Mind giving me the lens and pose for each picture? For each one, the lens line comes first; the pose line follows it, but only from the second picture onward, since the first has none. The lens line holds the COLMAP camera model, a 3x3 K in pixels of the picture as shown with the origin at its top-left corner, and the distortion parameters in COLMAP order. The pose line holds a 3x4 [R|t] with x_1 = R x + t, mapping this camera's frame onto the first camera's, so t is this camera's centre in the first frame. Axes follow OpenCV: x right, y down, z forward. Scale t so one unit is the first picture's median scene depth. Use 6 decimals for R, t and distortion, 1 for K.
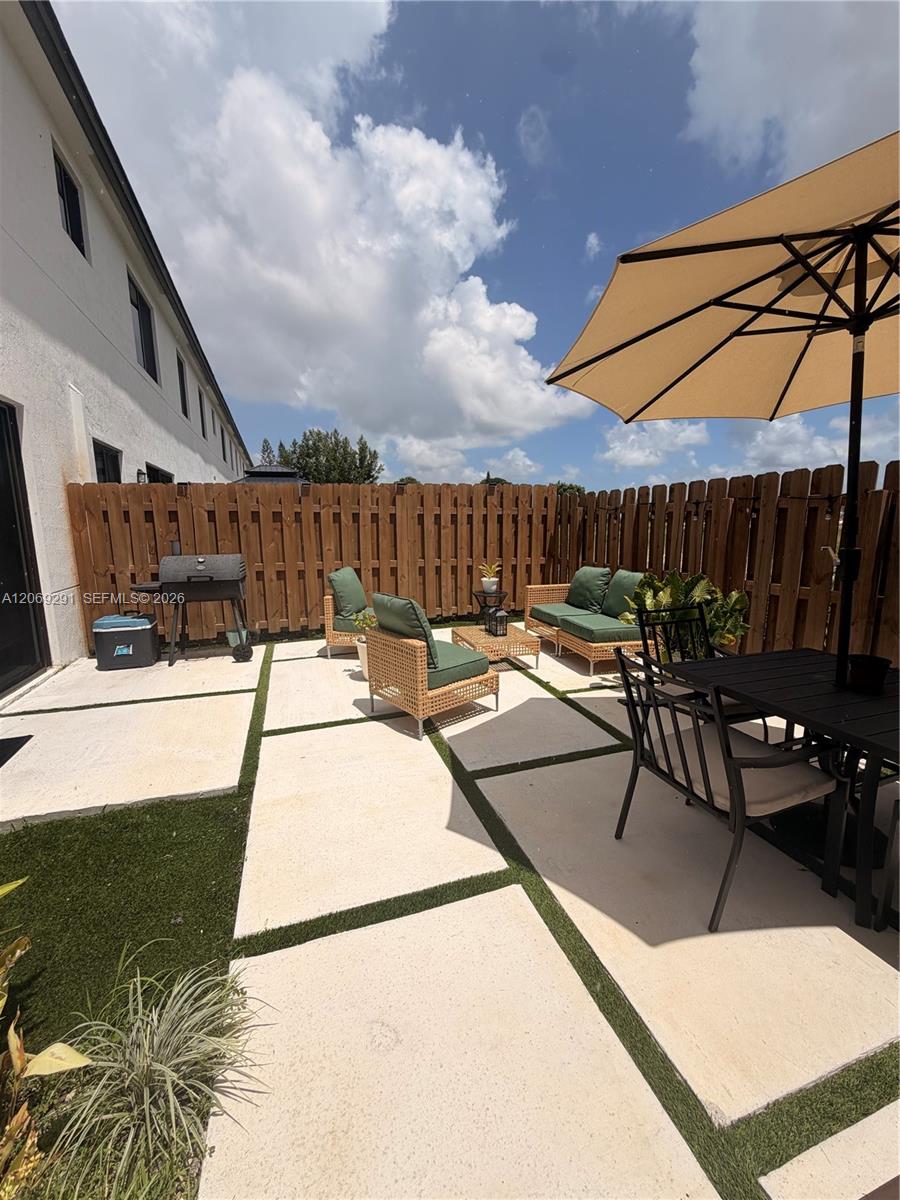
lens RADIAL K [[476.7, 0, 452.5], [0, 476.7, 596.6], [0, 0, 1]] dist [0.002204, 0.000336]
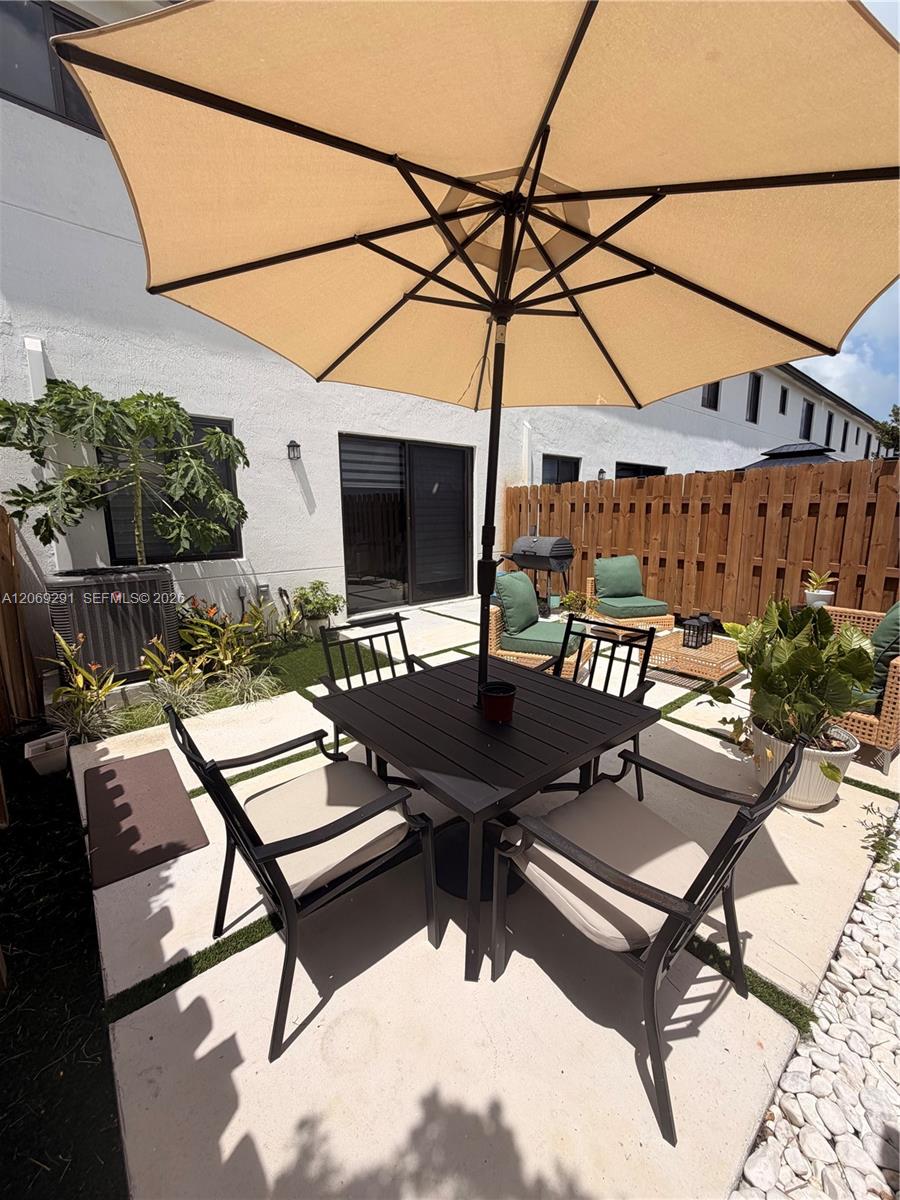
lens RADIAL K [[476.7, 0, 452.5], [0, 476.7, 596.6], [0, 0, 1]] dist [0.002204, 0.000336]
pose [[0.372071, 0.170265, -0.912455, 0.534503], [-0.137439, 0.982302, 0.127255, -0.044687], [0.917973, 0.078060, 0.388887, 0.188522]]
